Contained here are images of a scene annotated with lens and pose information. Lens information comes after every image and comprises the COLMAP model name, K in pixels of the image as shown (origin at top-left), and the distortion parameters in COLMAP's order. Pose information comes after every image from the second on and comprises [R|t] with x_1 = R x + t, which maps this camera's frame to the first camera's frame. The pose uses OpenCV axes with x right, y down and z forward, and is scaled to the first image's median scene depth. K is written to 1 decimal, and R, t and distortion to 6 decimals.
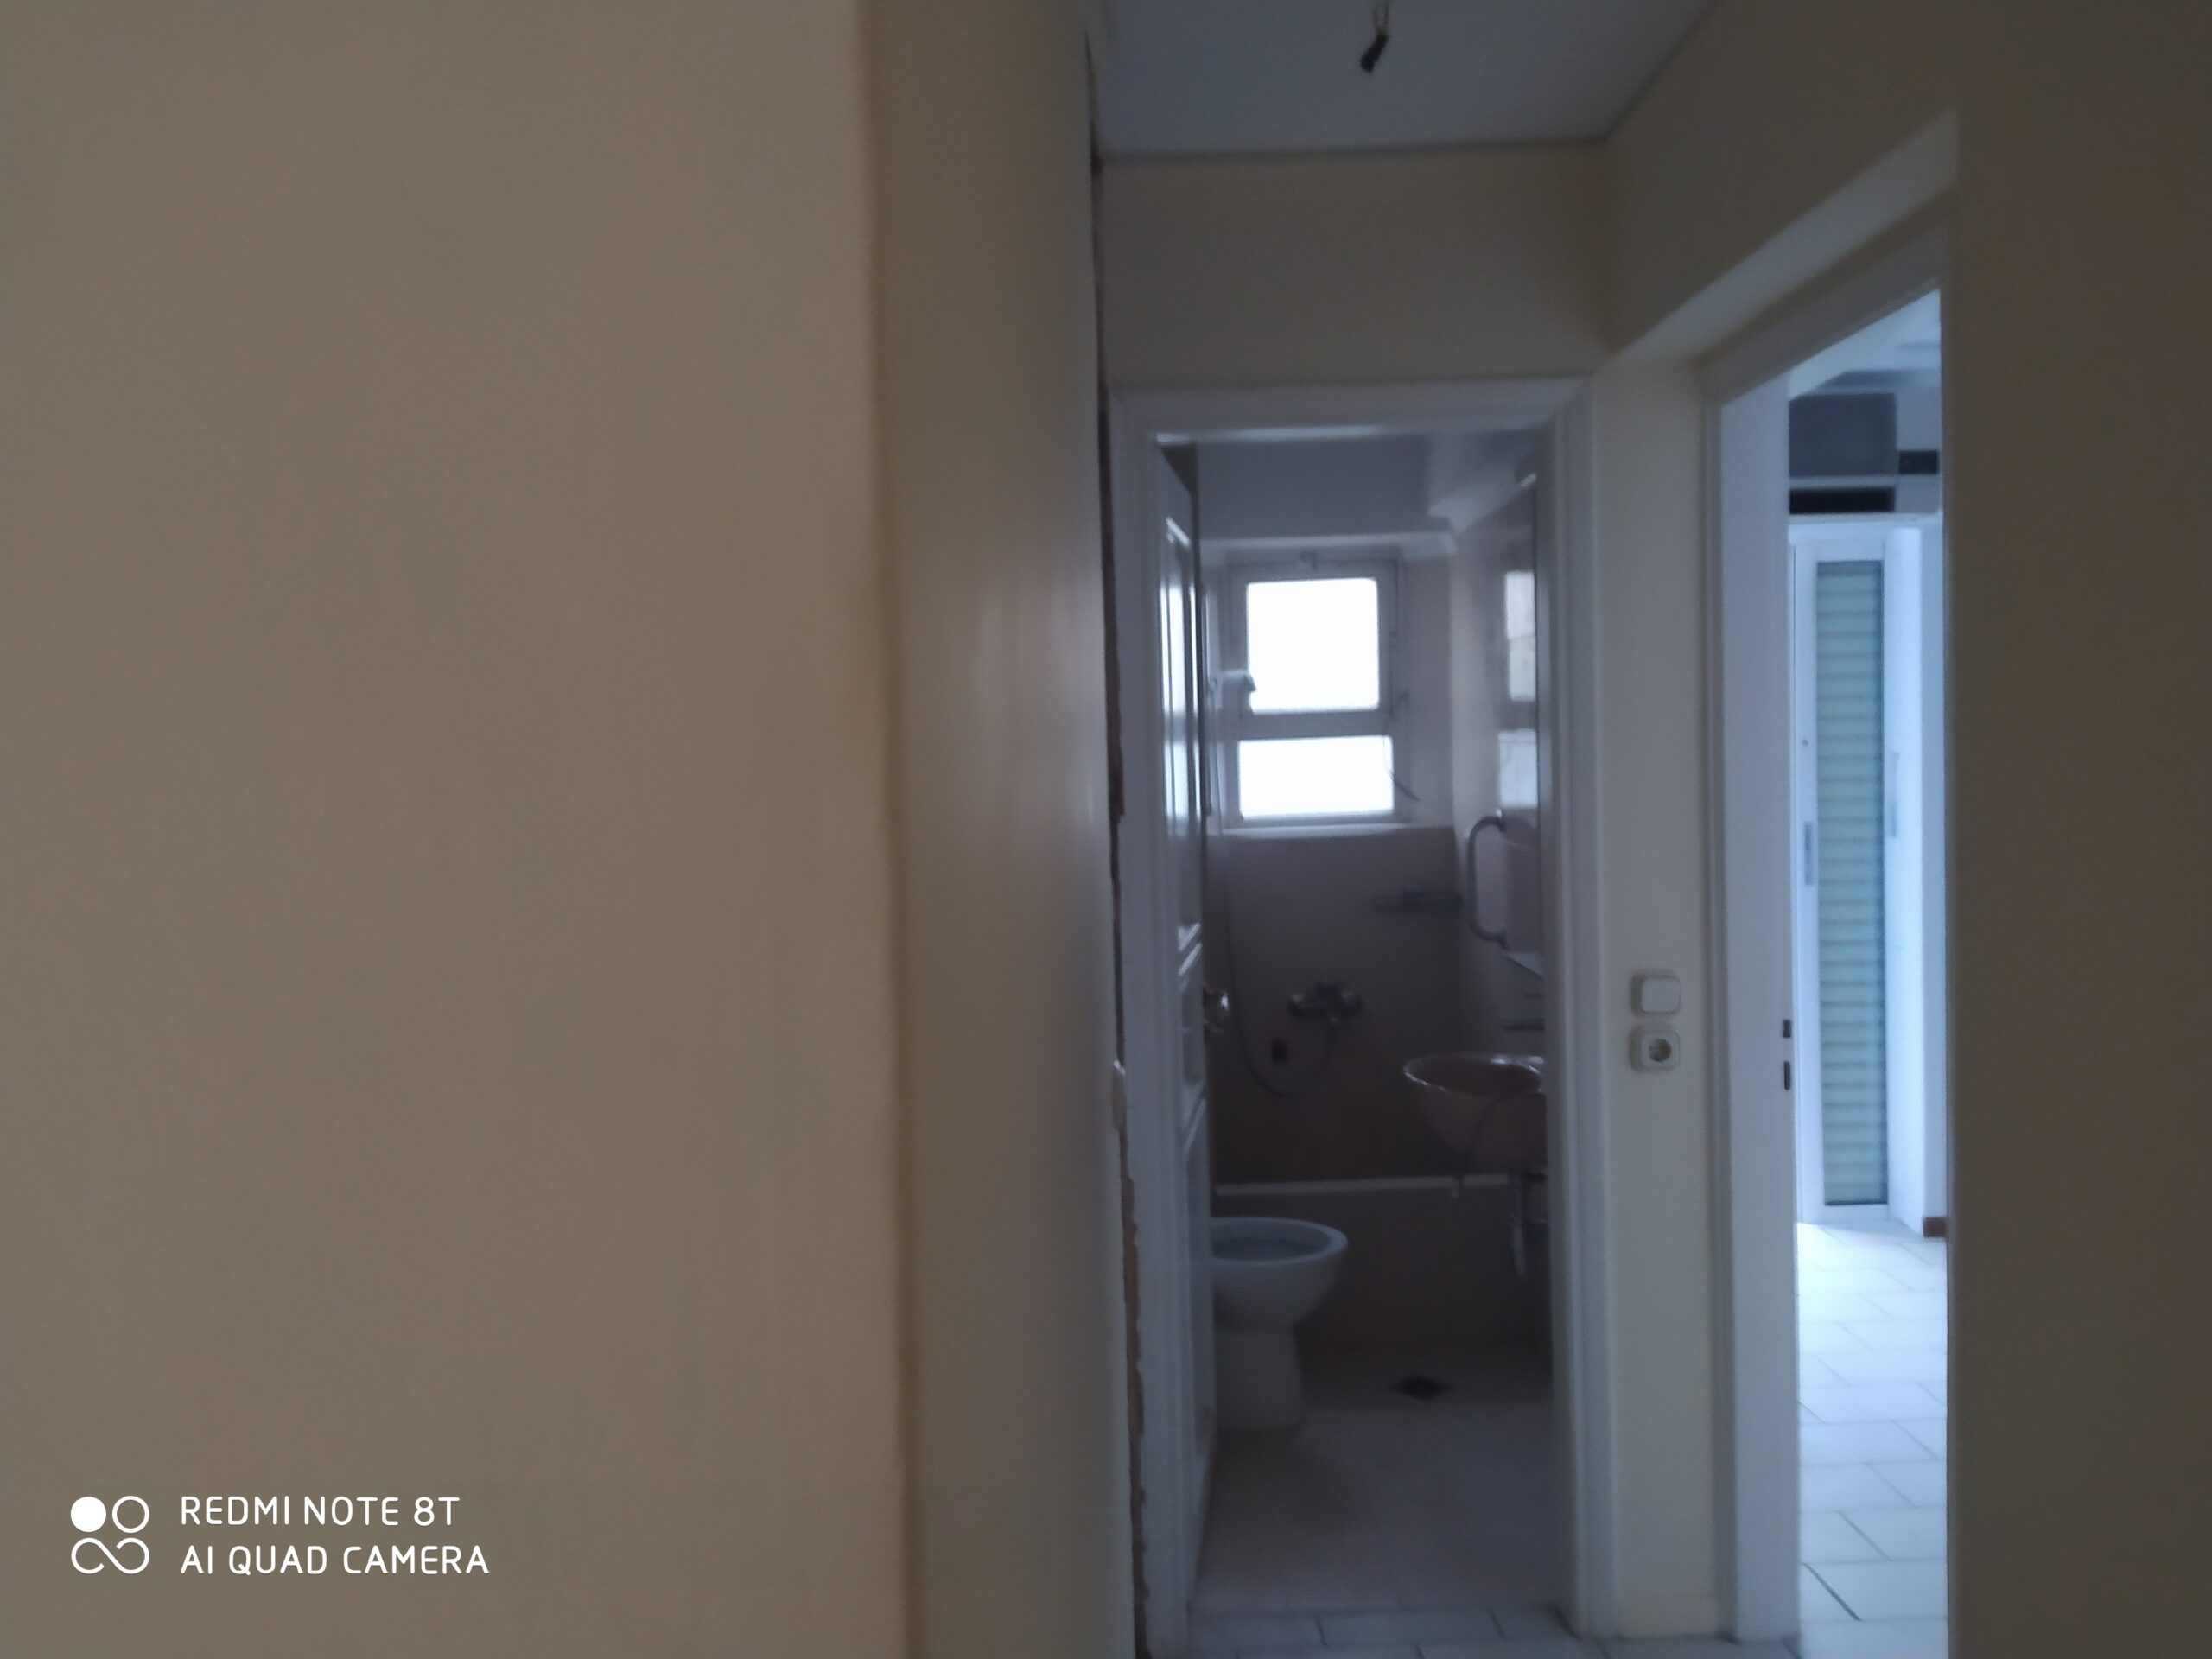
lens RADIAL K [[1680.0, 0, 1069.2], [0, 1680.0, 832.2], [0, 0, 1]] dist [0.119937, -0.177677]
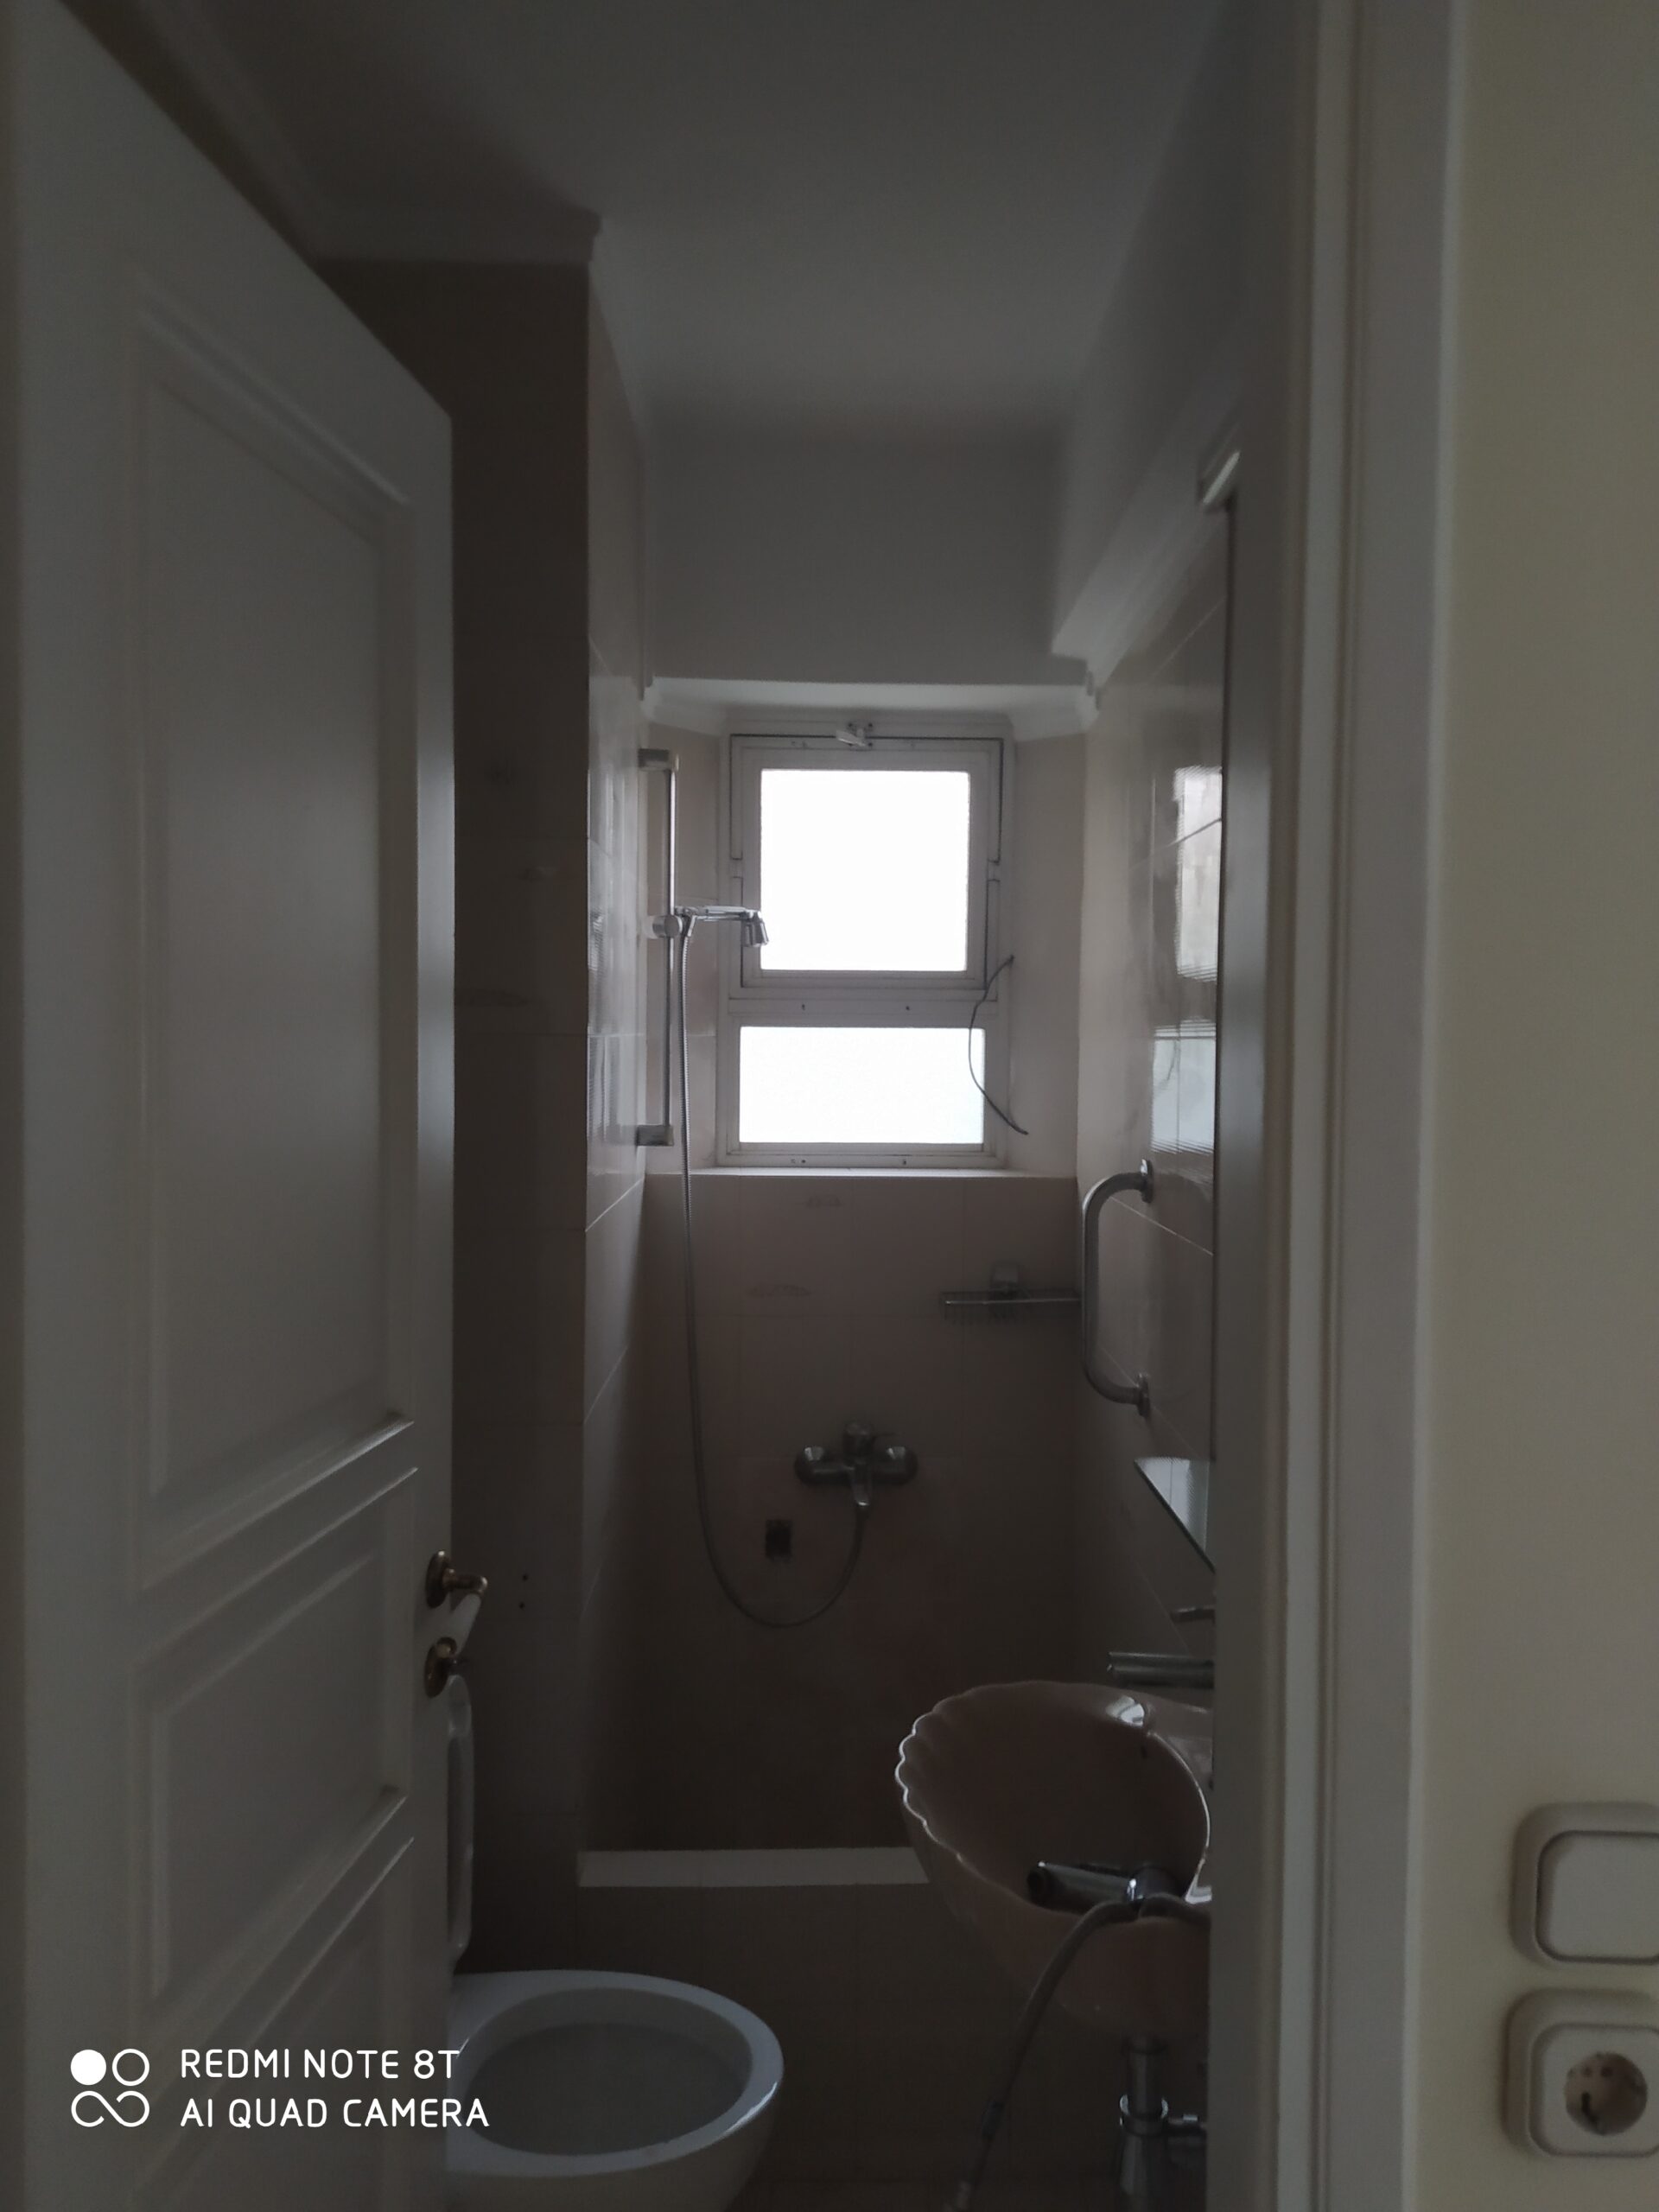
lens RADIAL K [[1691.2, 0, 815.7], [0, 1691.2, 1102.9], [0, 0, 1]] dist [0.106943, -0.123488]
pose [[0.998339, 0.043509, 0.037778, 0.110216], [-0.042697, 0.998845, -0.022035, -0.013288], [-0.038693, 0.020385, 0.999043, 0.397835]]
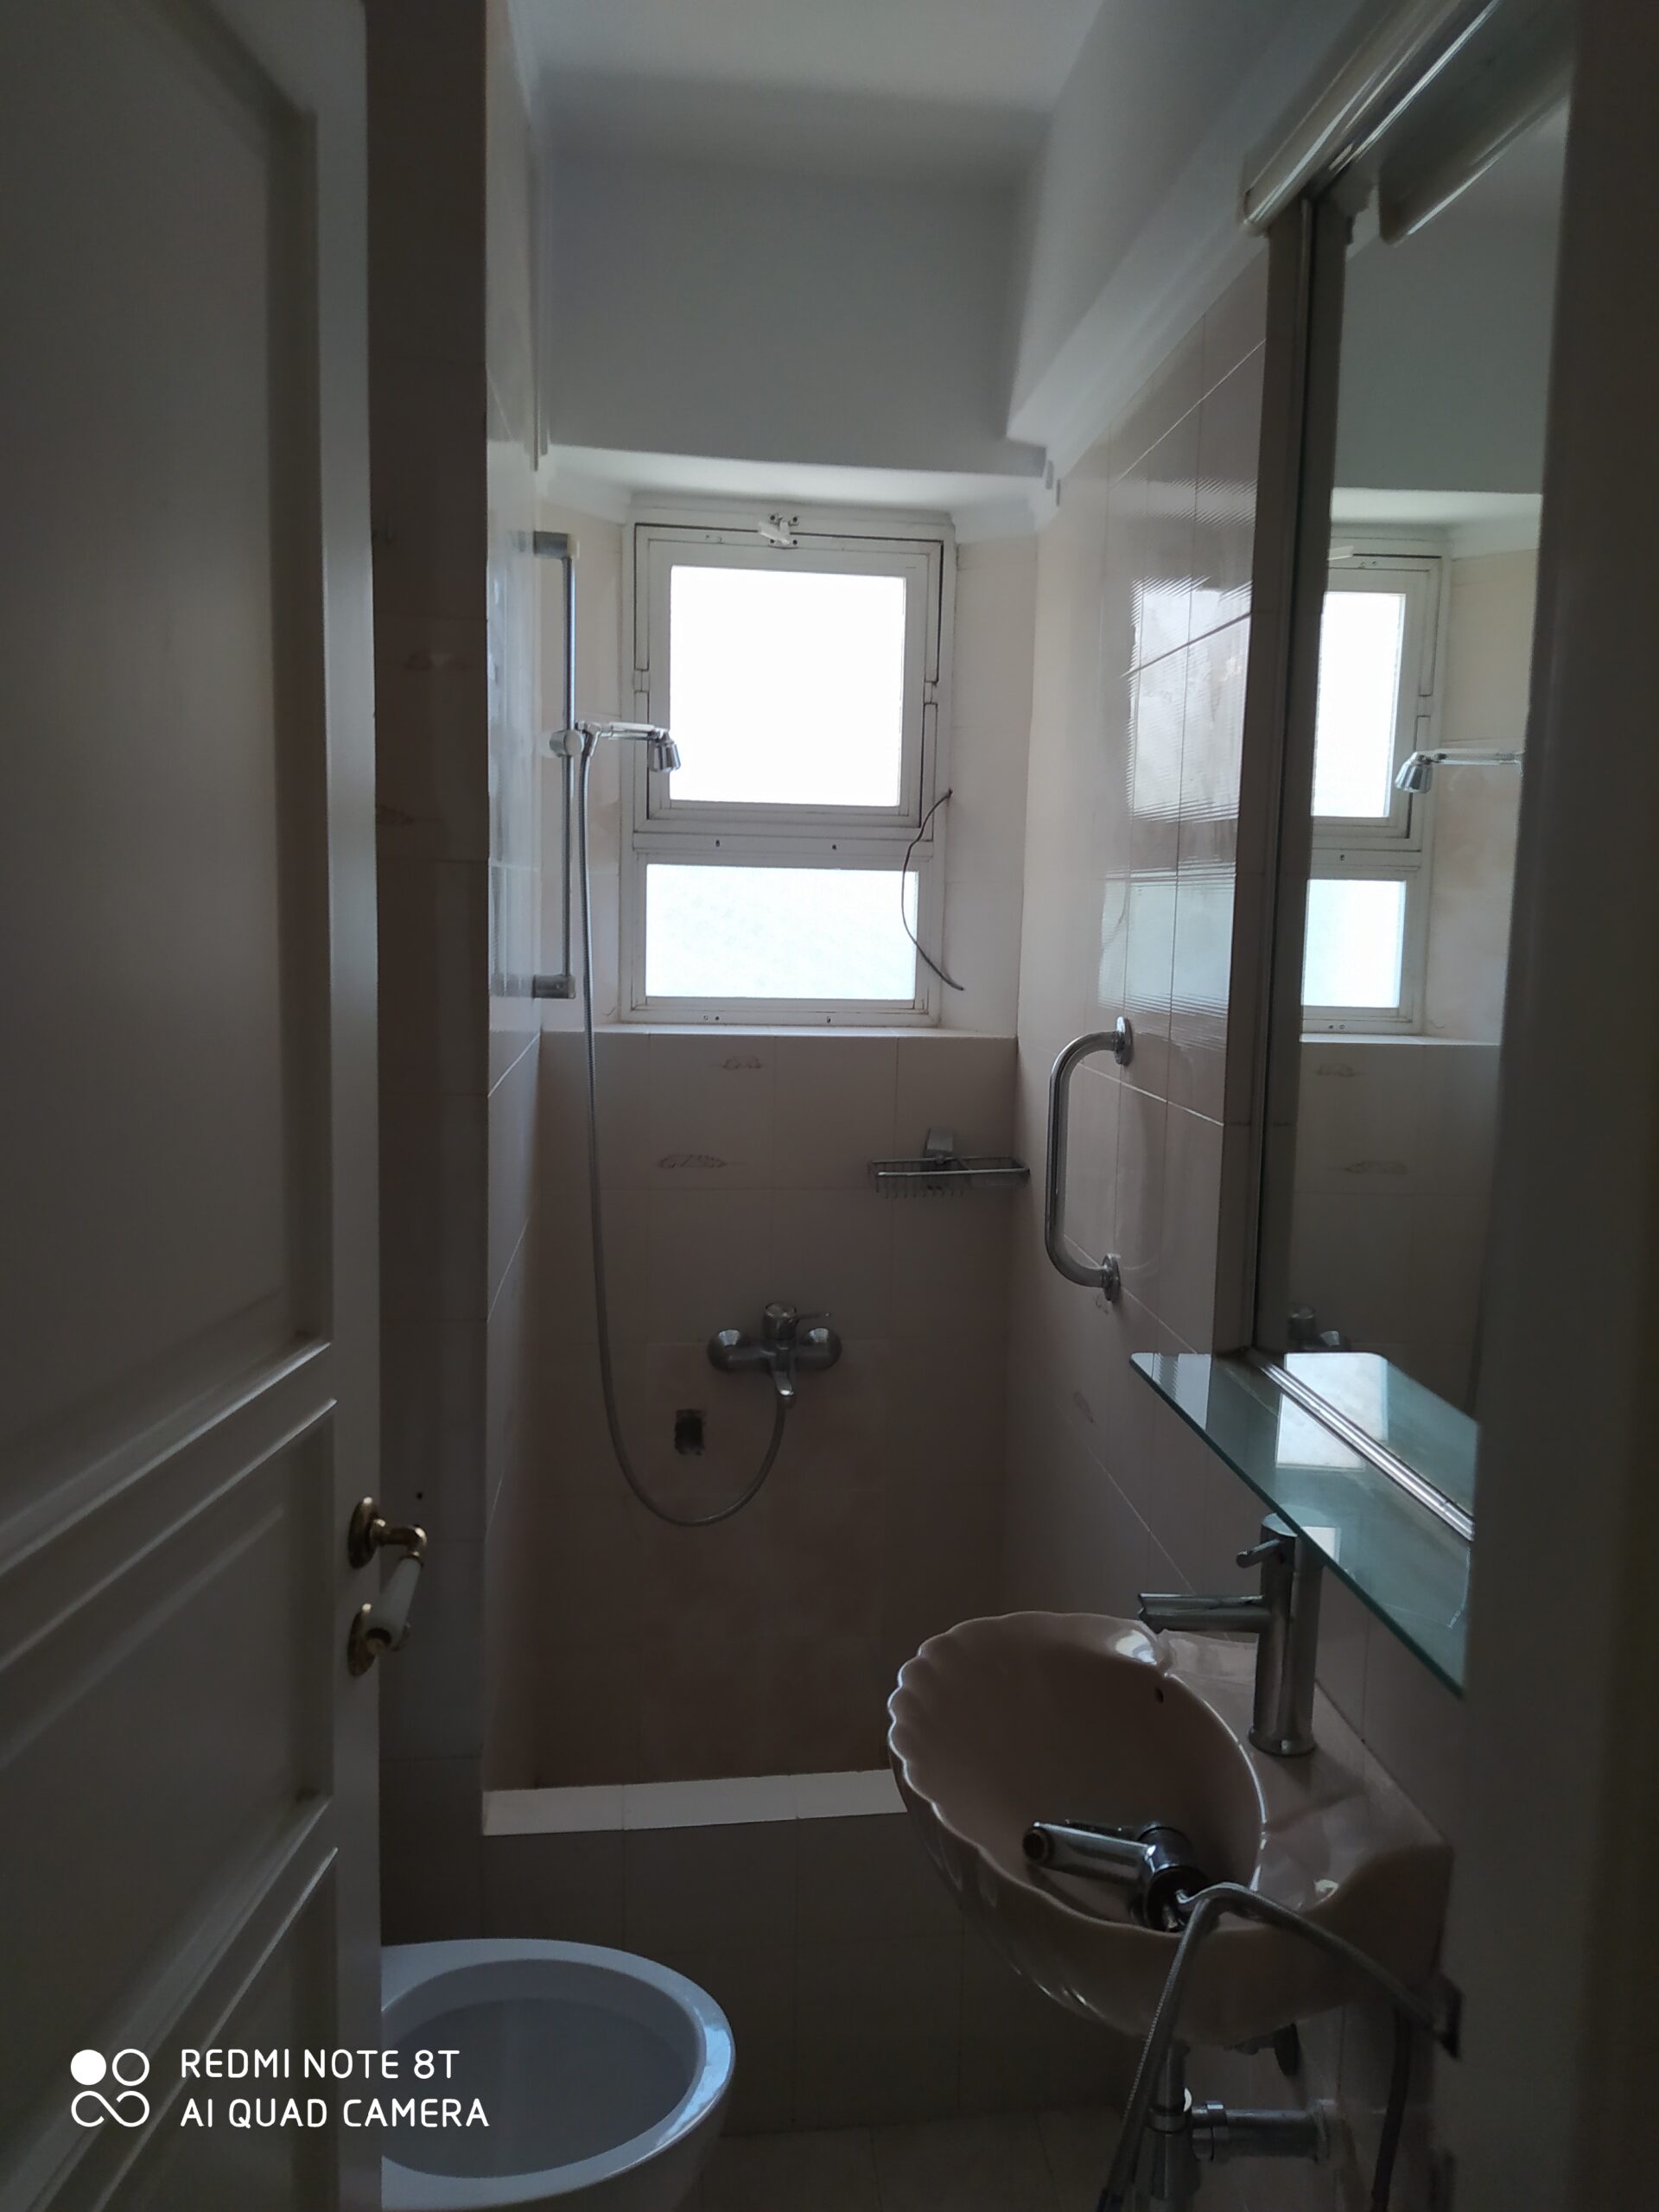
lens RADIAL K [[1680.0, 0, 829.5], [0, 1680.0, 1106.0], [0, 0, 1]] dist [0.119937, -0.177677]
pose [[0.989731, 0.042428, 0.136501, 0.092187], [-0.050733, 0.997030, 0.057949, -0.010396], [-0.133637, -0.064279, 0.988944, 0.463592]]
